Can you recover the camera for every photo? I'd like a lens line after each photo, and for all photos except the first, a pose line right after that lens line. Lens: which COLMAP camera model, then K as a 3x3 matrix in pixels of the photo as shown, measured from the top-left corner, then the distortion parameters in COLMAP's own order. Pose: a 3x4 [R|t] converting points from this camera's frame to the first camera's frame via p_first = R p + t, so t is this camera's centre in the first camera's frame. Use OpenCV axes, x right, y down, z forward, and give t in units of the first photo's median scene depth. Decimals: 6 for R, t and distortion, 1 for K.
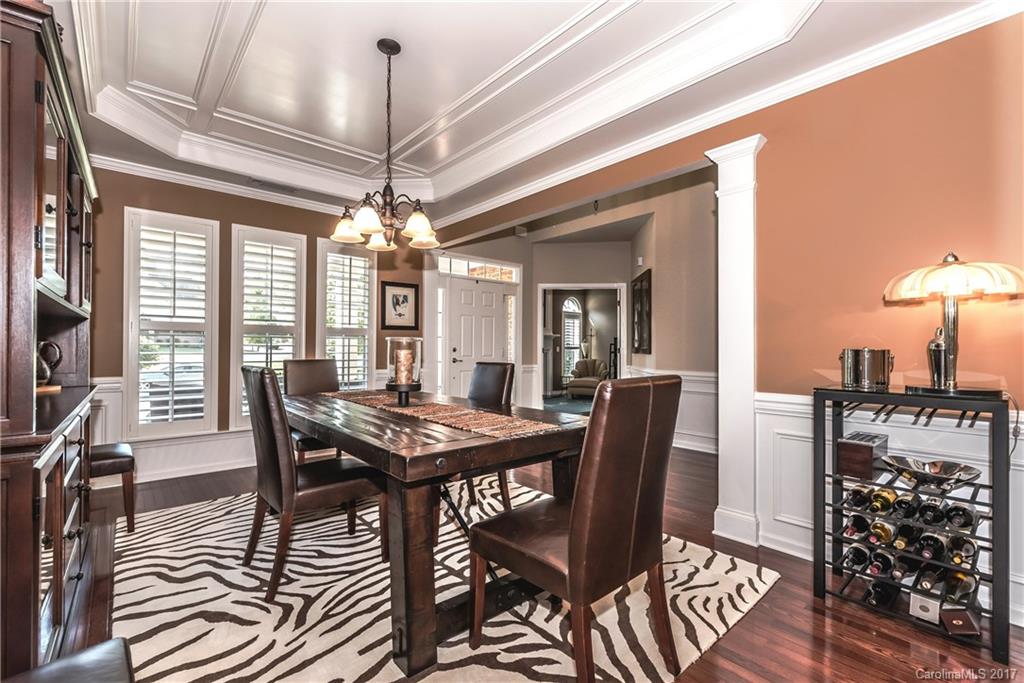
lens RADIAL K [[442.2, 0, 510.2], [0, 442.2, 346.6], [0, 0, 1]] dist [-0.002984, -0.000639]
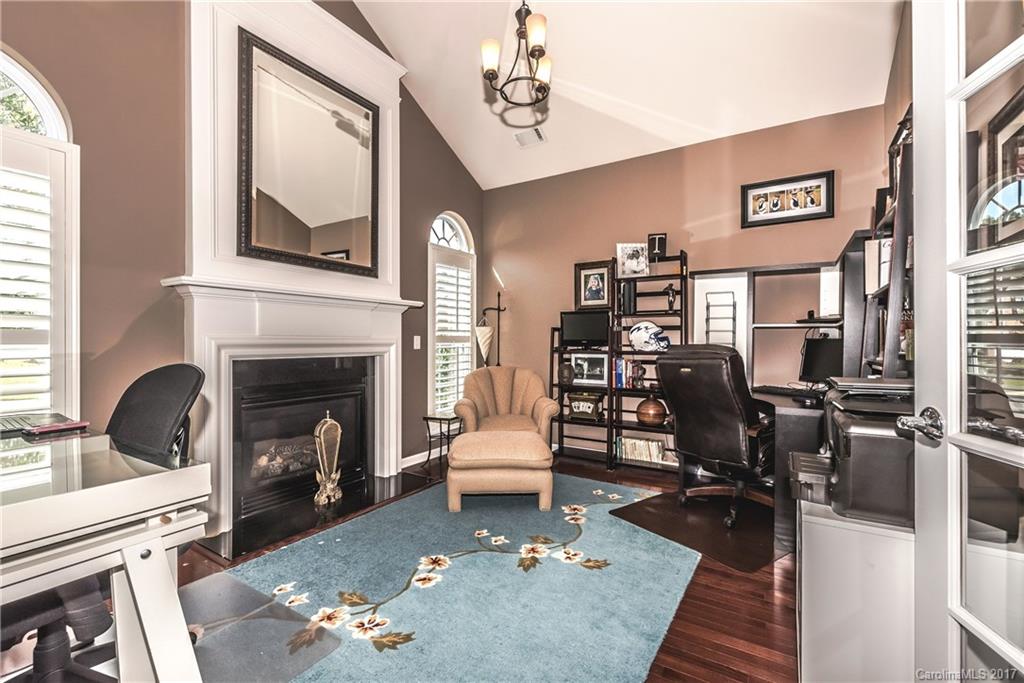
lens RADIAL K [[442.2, 0, 504.7], [0, 442.2, 345.0], [0, 0, 1]] dist [-0.002984, -0.000639]
pose [[0.959196, -0.002909, 0.282726, 0.305081], [-0.000902, 0.999910, 0.013350, 0.013447], [-0.282740, -0.013060, 0.959108, 2.576057]]
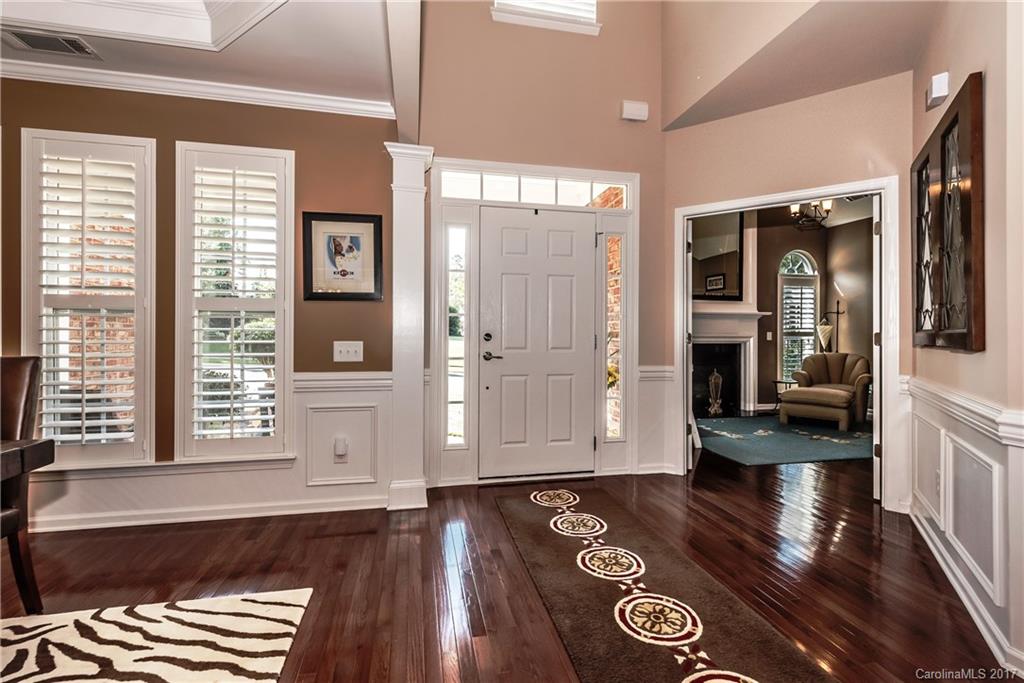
lens RADIAL K [[442.2, 0, 506.7], [0, 442.2, 336.8], [0, 0, 1]] dist [-0.002984, -0.000639]
pose [[0.871900, 0.002262, -0.489679, 0.373172], [0.001766, 0.999968, 0.007762, 0.006693], [0.489681, -0.007633, 0.871868, 1.189075]]
